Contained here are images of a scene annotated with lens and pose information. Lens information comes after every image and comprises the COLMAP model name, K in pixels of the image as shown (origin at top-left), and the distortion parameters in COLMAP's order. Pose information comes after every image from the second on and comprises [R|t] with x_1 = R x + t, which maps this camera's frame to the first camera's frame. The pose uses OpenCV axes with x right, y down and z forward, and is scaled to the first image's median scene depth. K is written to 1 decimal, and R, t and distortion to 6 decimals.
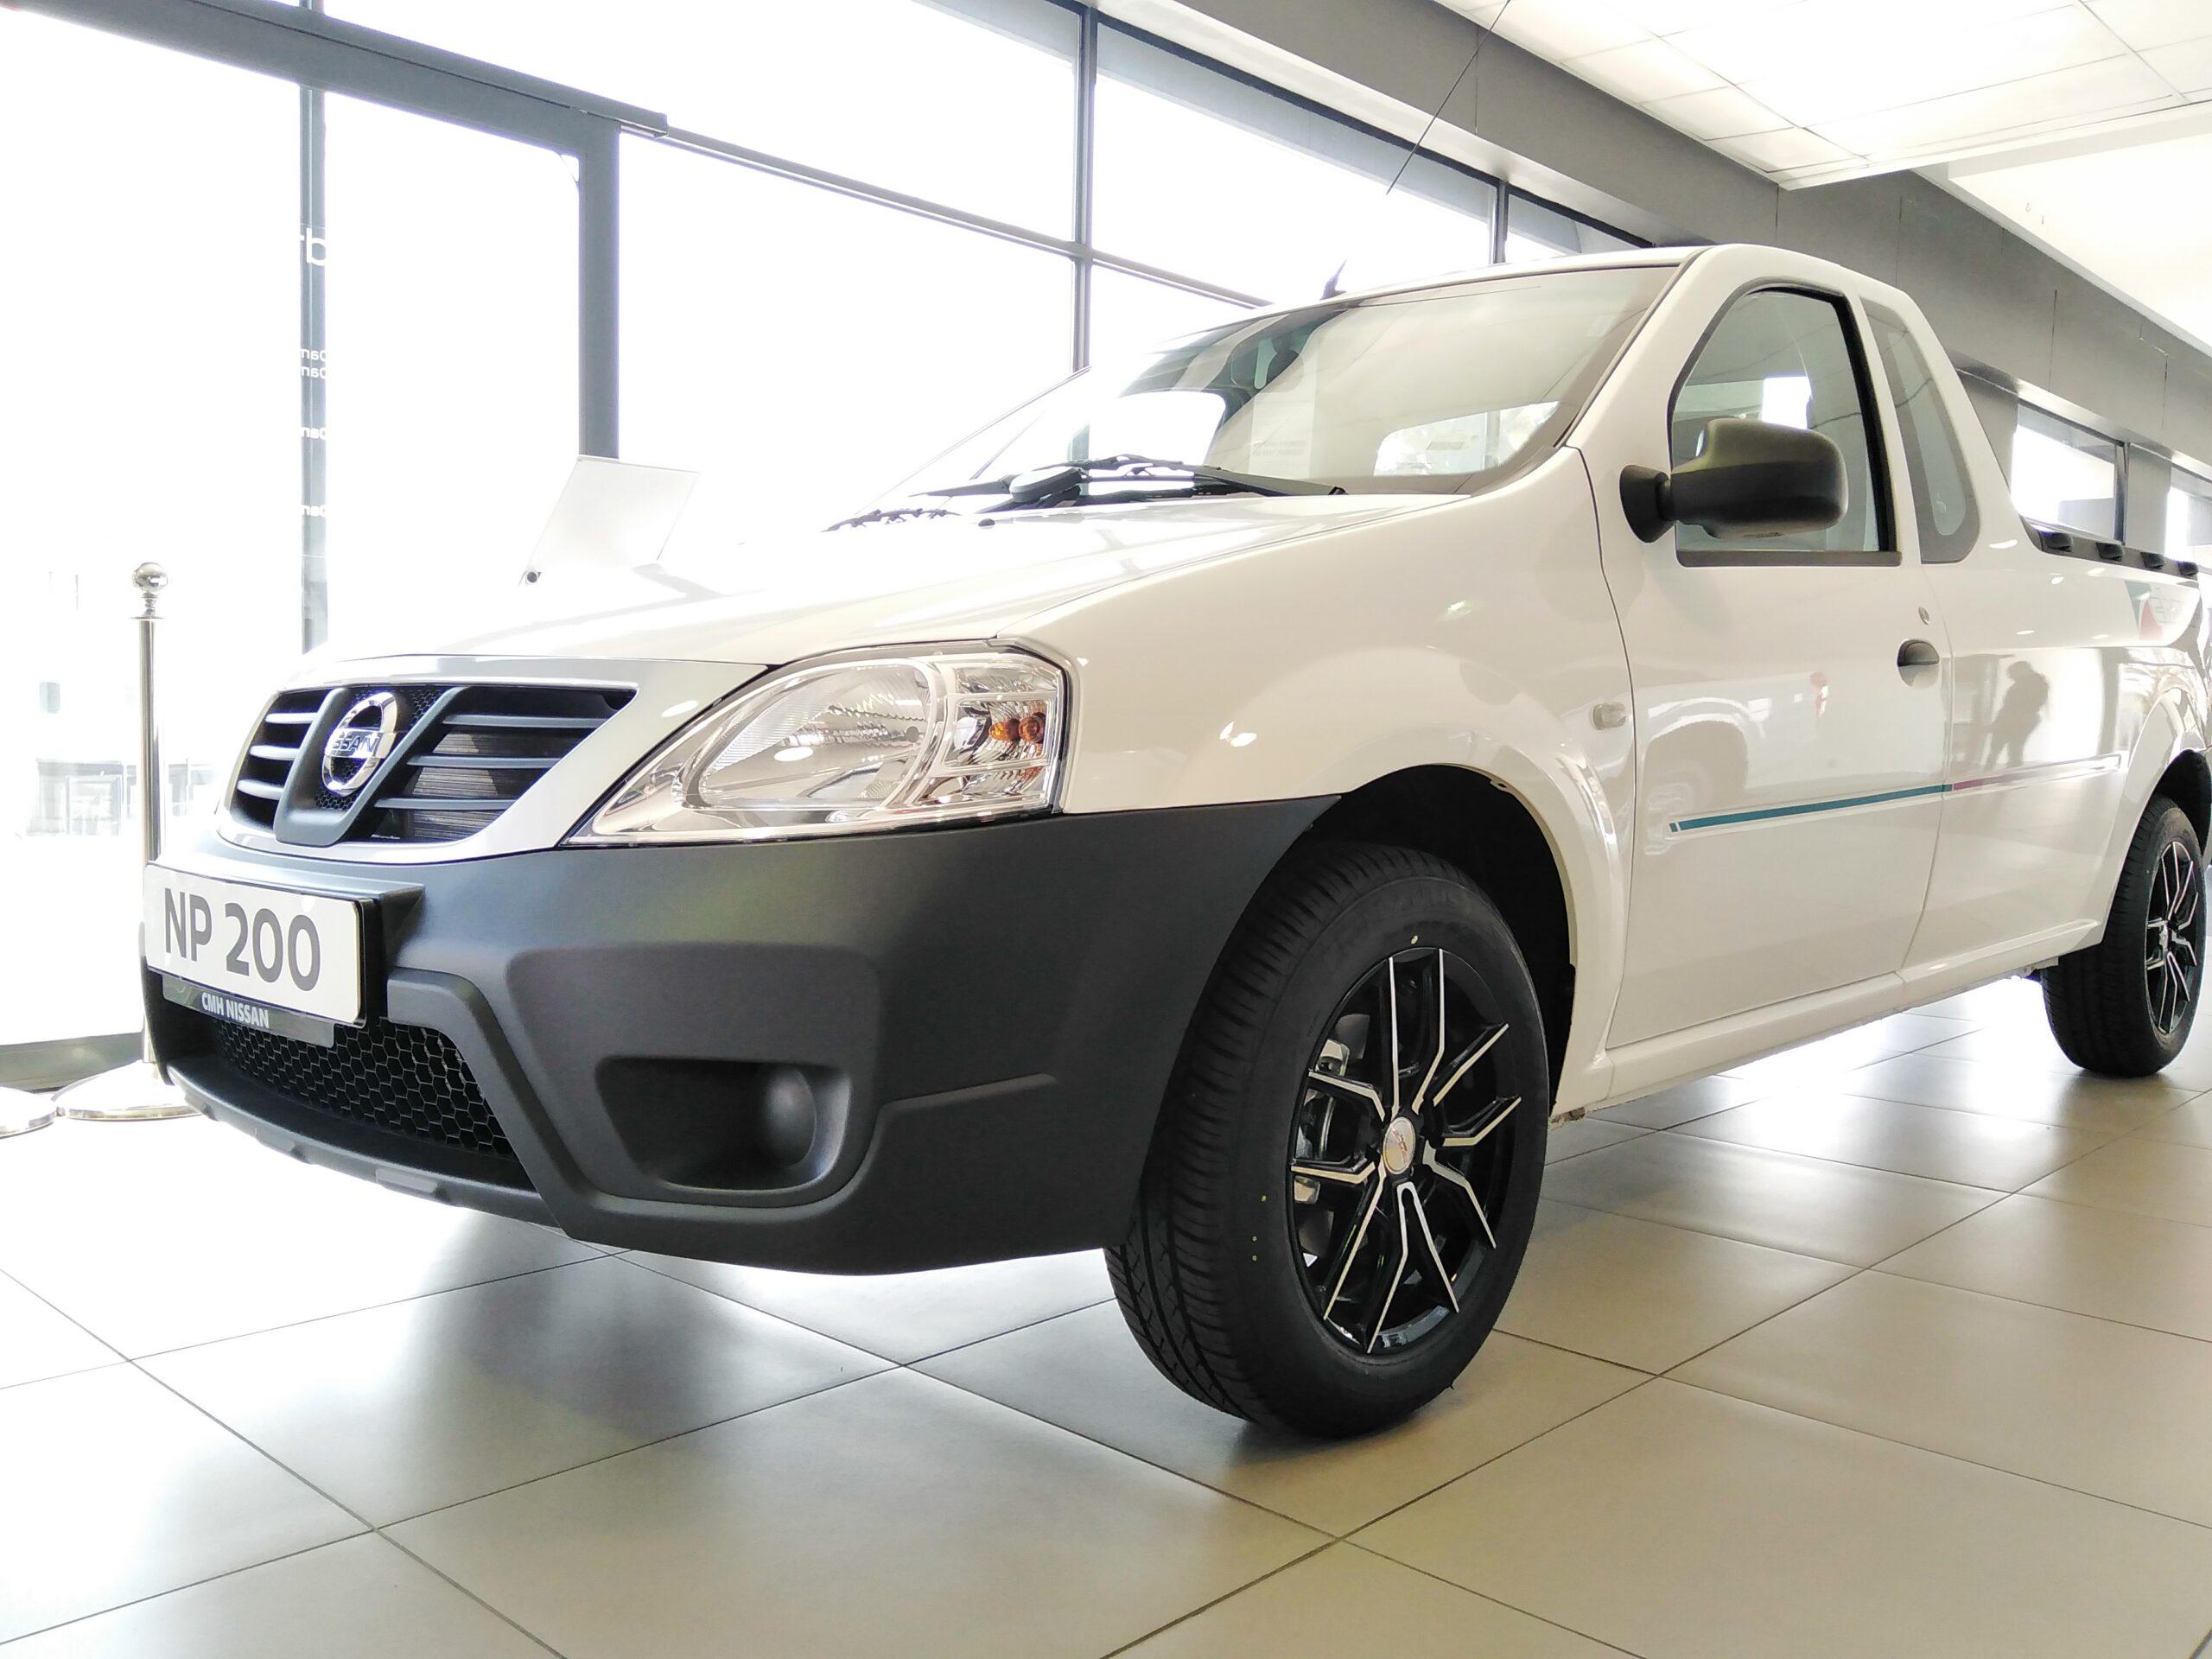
lens RADIAL K [[1823.2, 0, 1109.5], [0, 1823.2, 838.8], [0, 0, 1]] dist [0.035889, -0.052704]
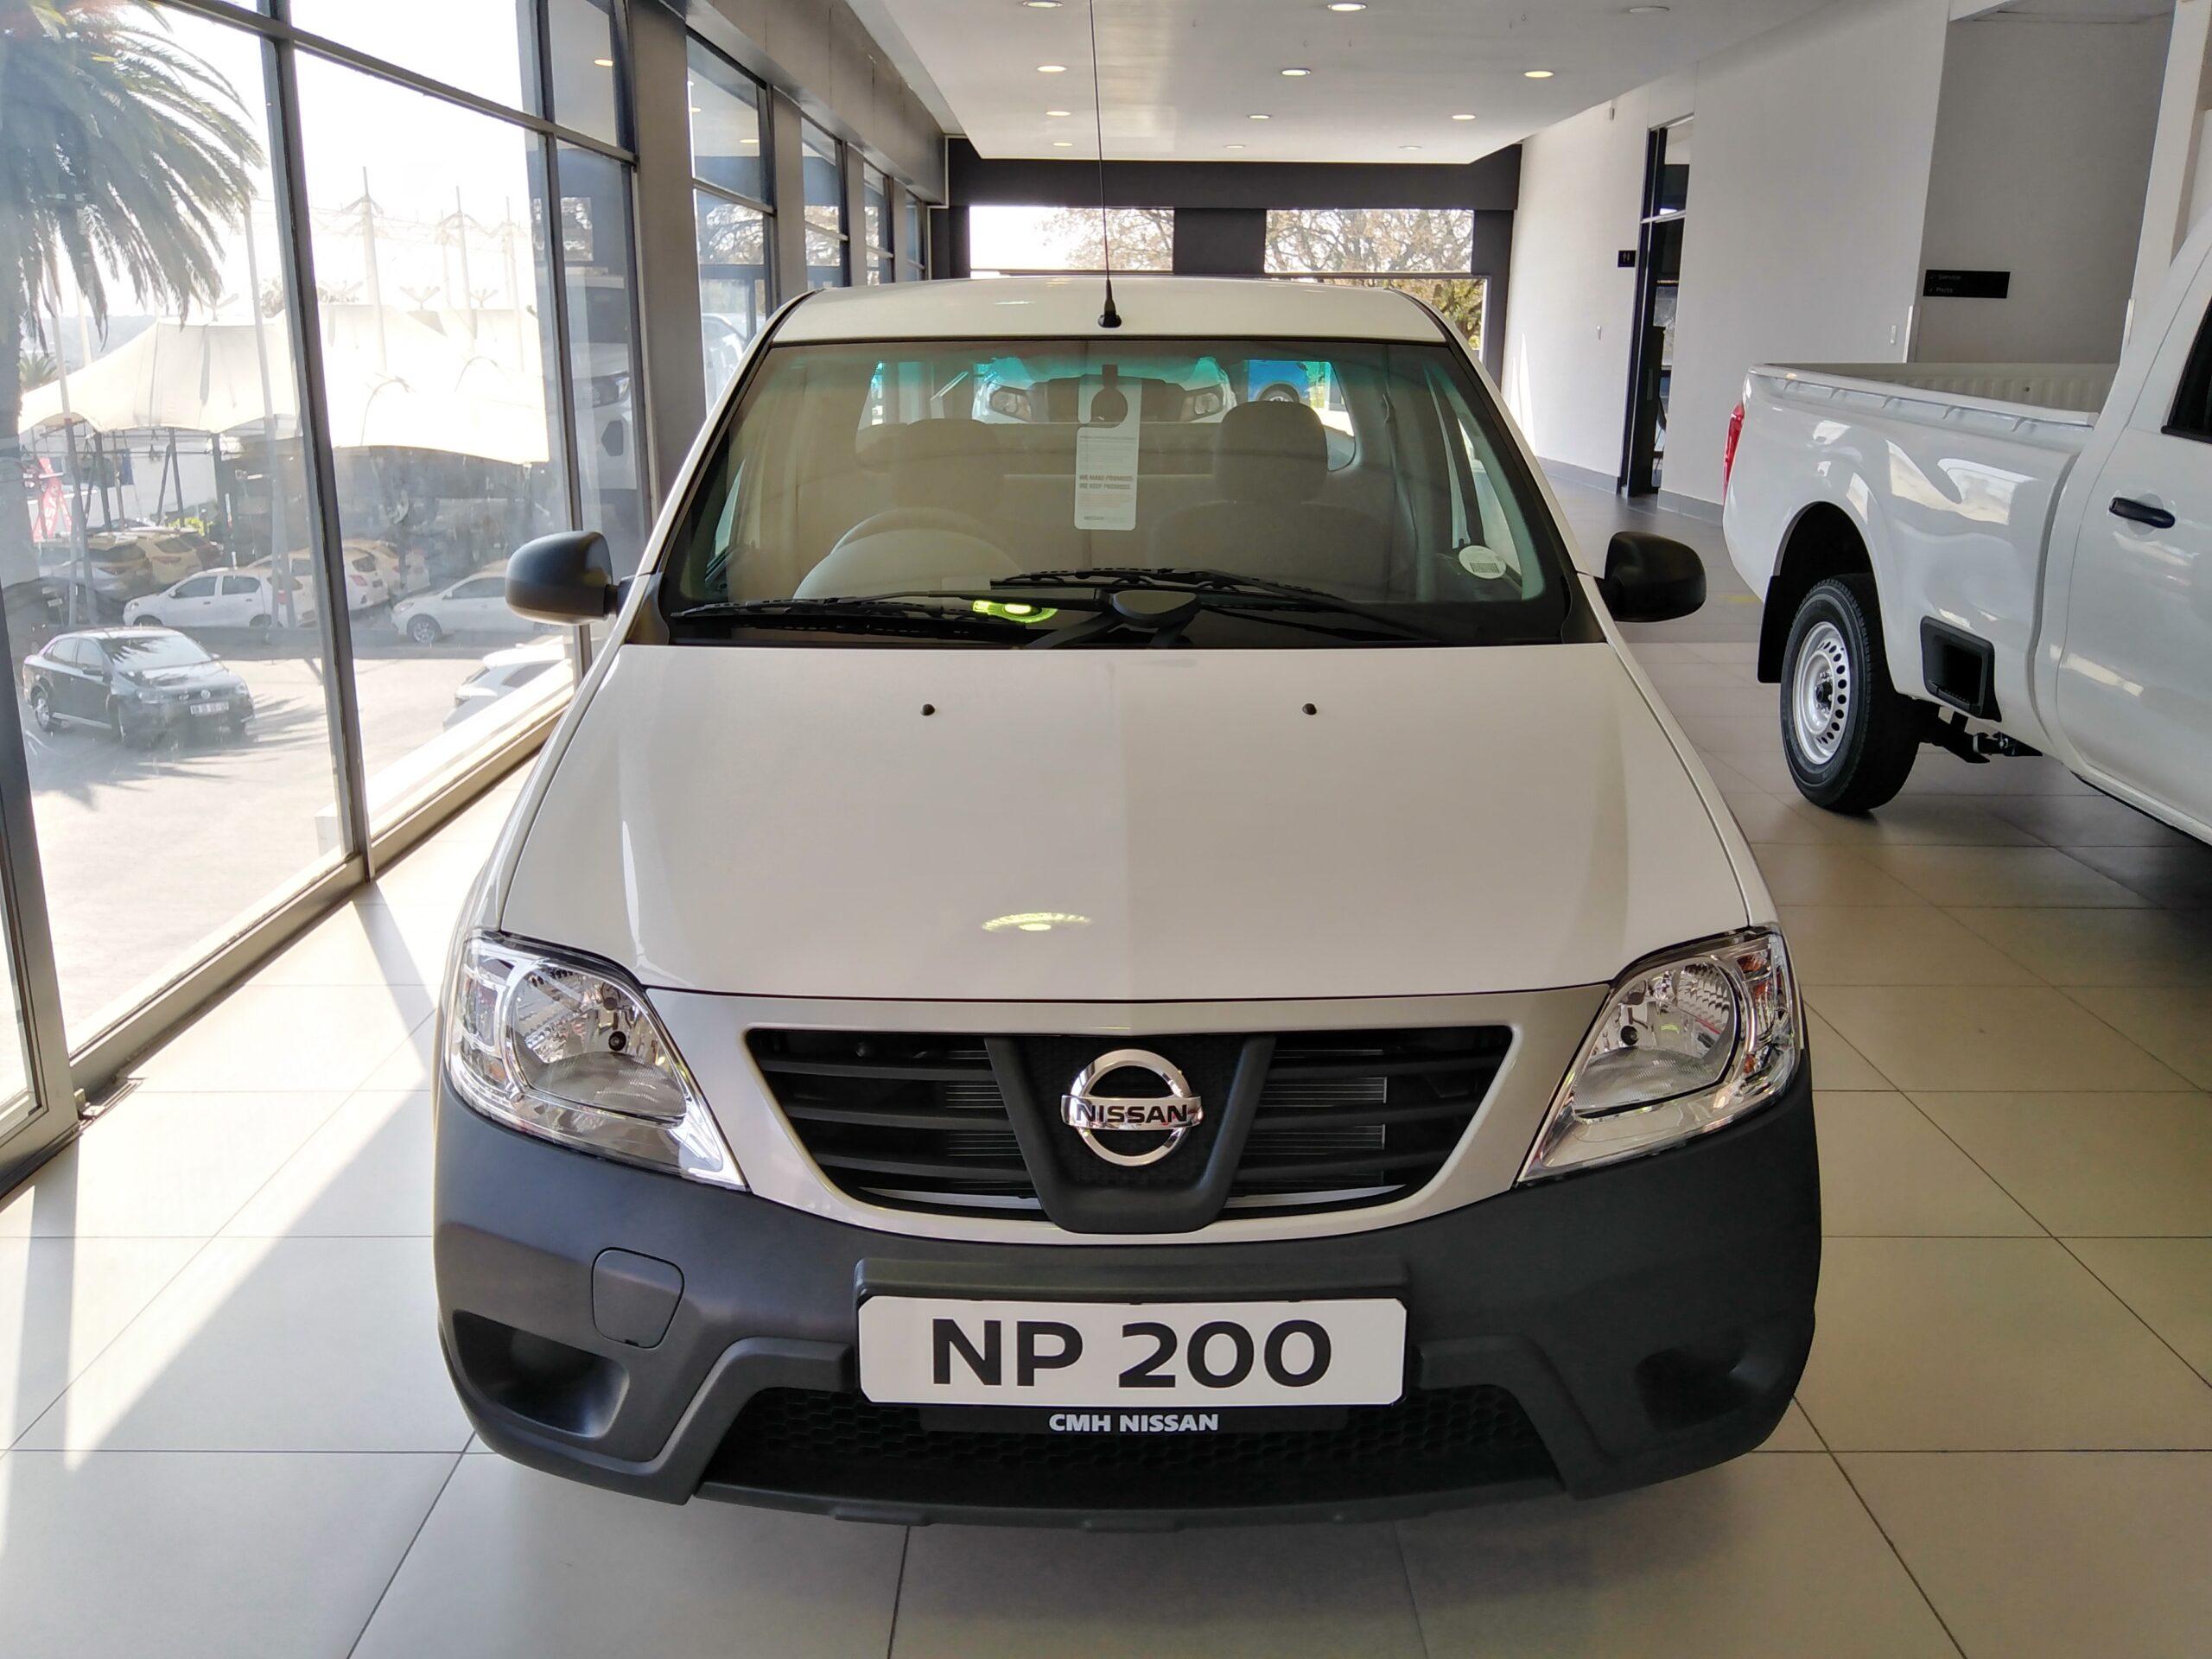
lens RADIAL K [[1823.2, 0, 1102.4], [0, 1823.2, 817.7], [0, 0, 1]] dist [0.035889, -0.052704]
pose [[0.717971, -0.190001, 0.669640, -1.033792], [0.048250, 0.973296, 0.224427, -0.416792], [-0.694399, -0.128822, 0.707966, 0.365157]]
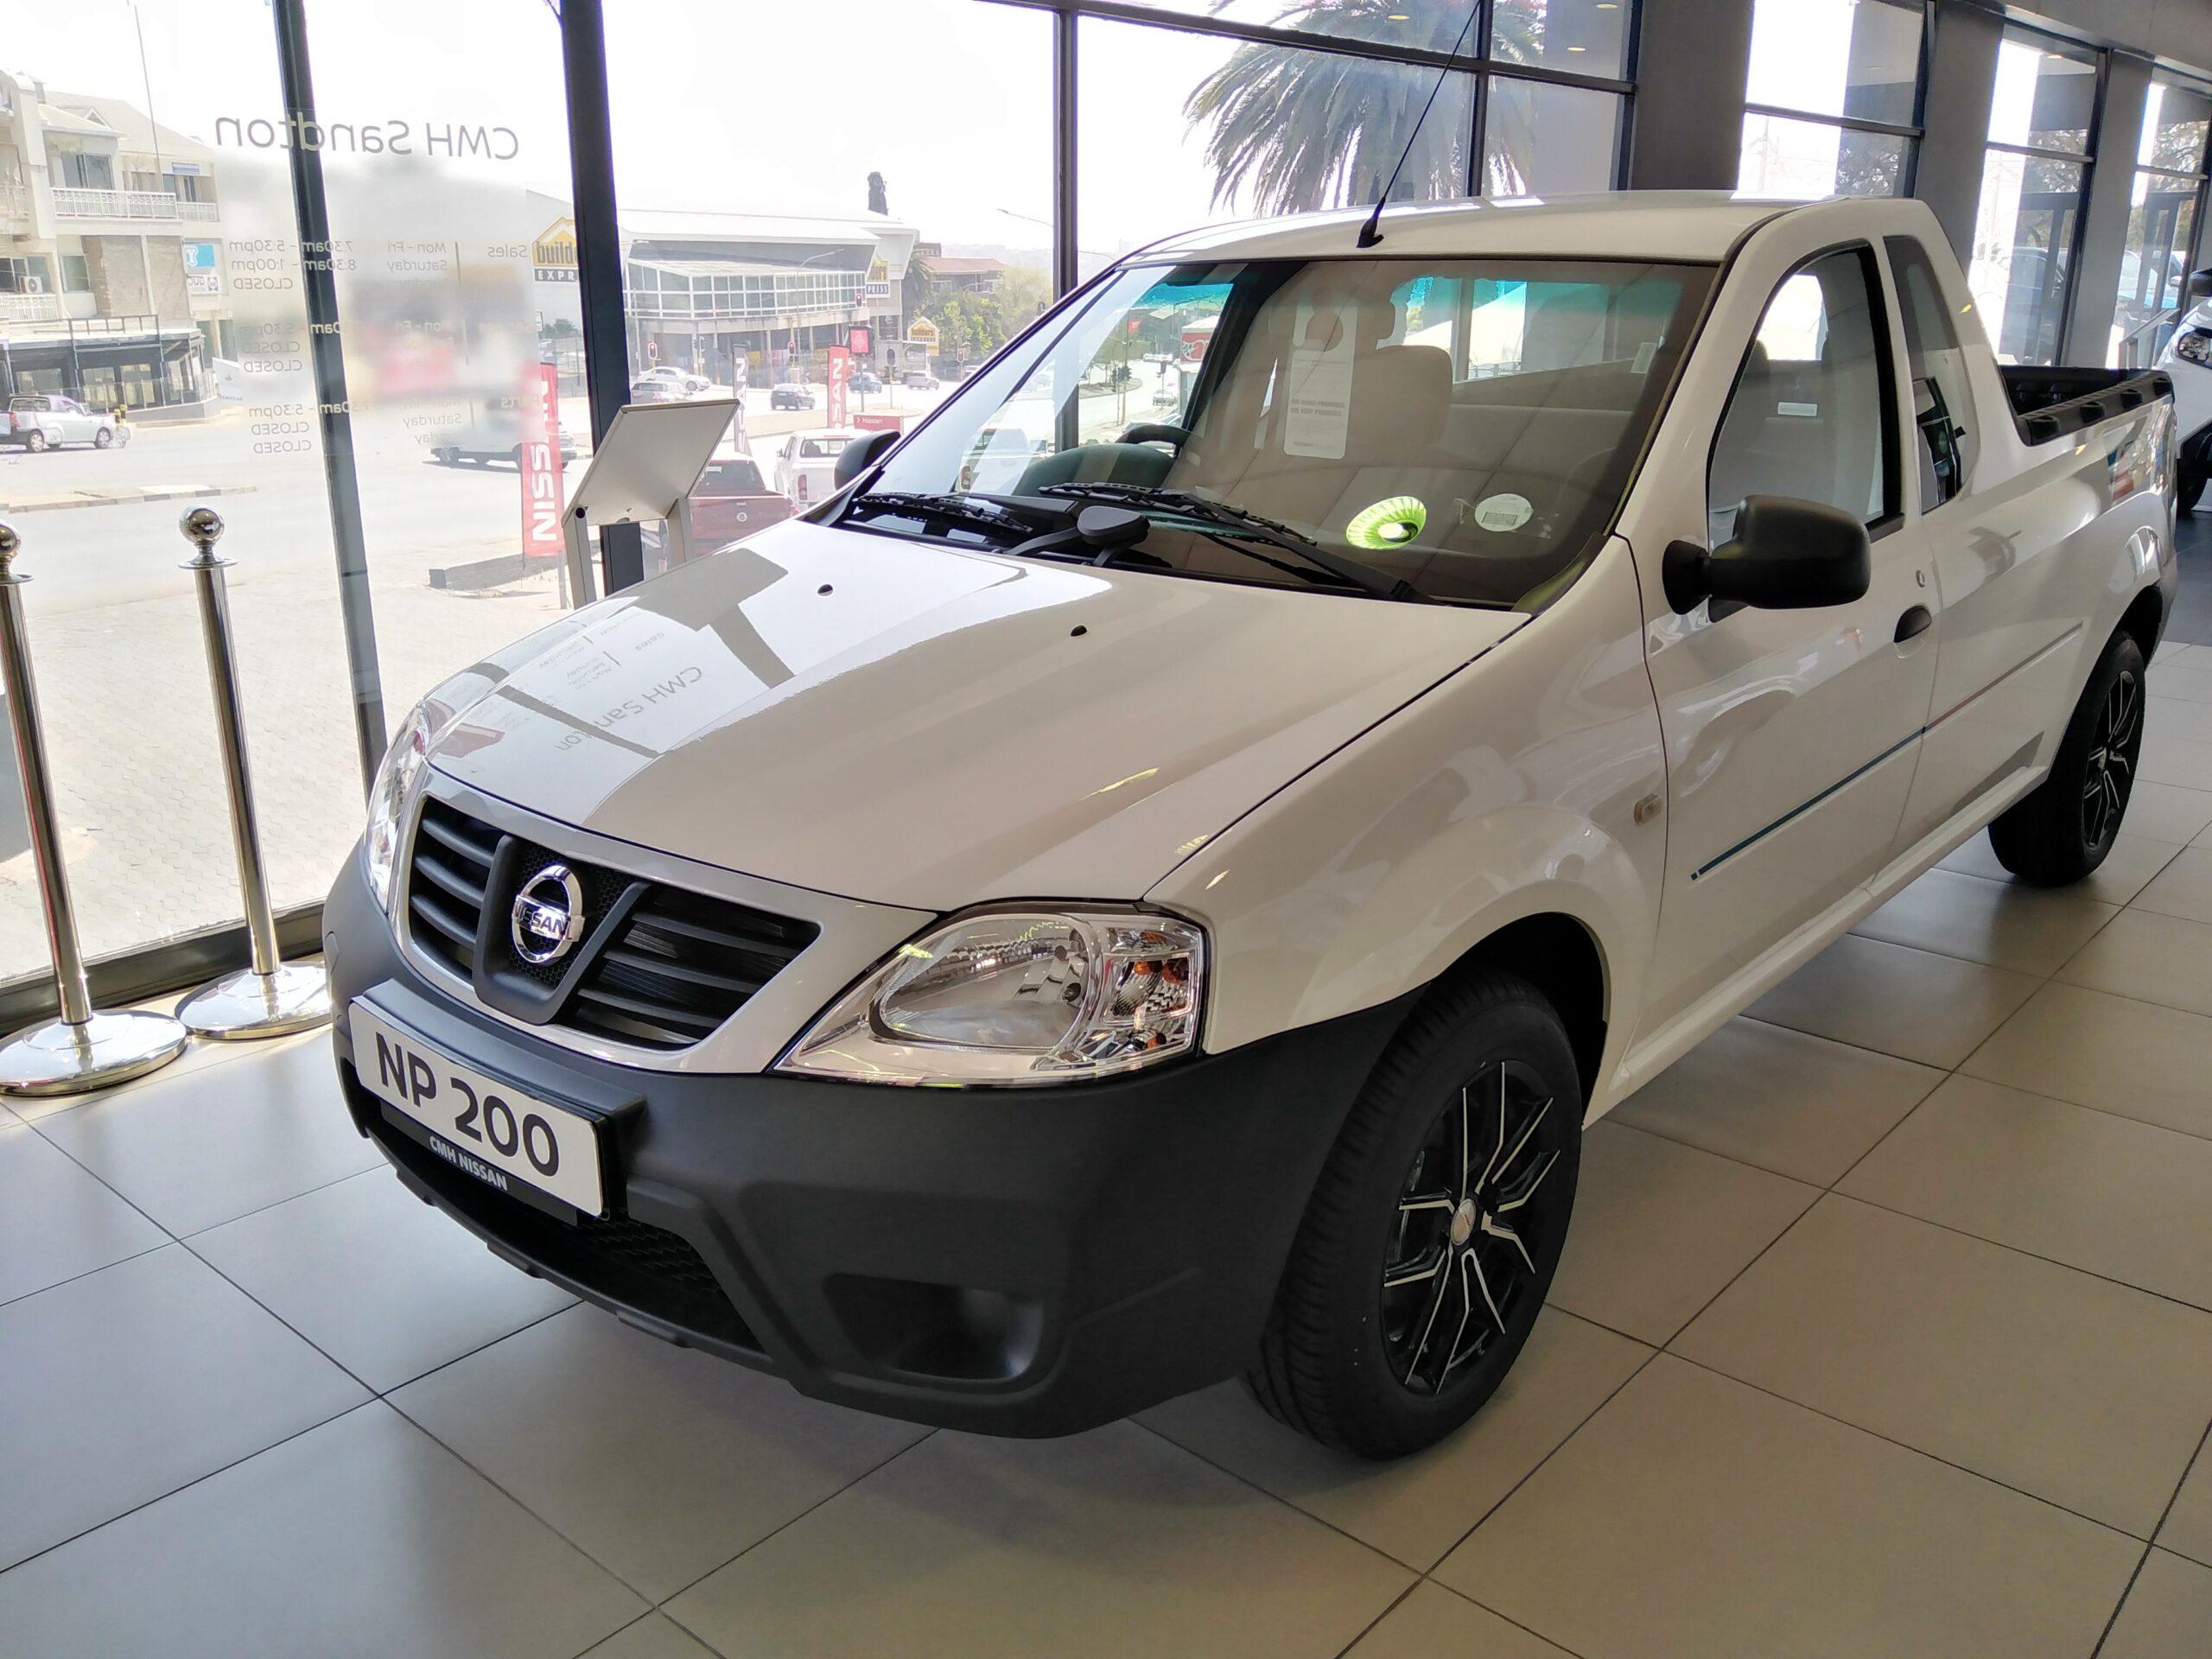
lens RADIAL K [[1823.2, 0, 1102.6], [0, 1823.2, 827.5], [0, 0, 1]] dist [0.035889, -0.052704]
pose [[0.999152, -0.026244, 0.031741, -0.105646], [0.018064, 0.971850, 0.234905, -0.362942], [-0.037012, -0.234133, 0.971500, -0.081794]]
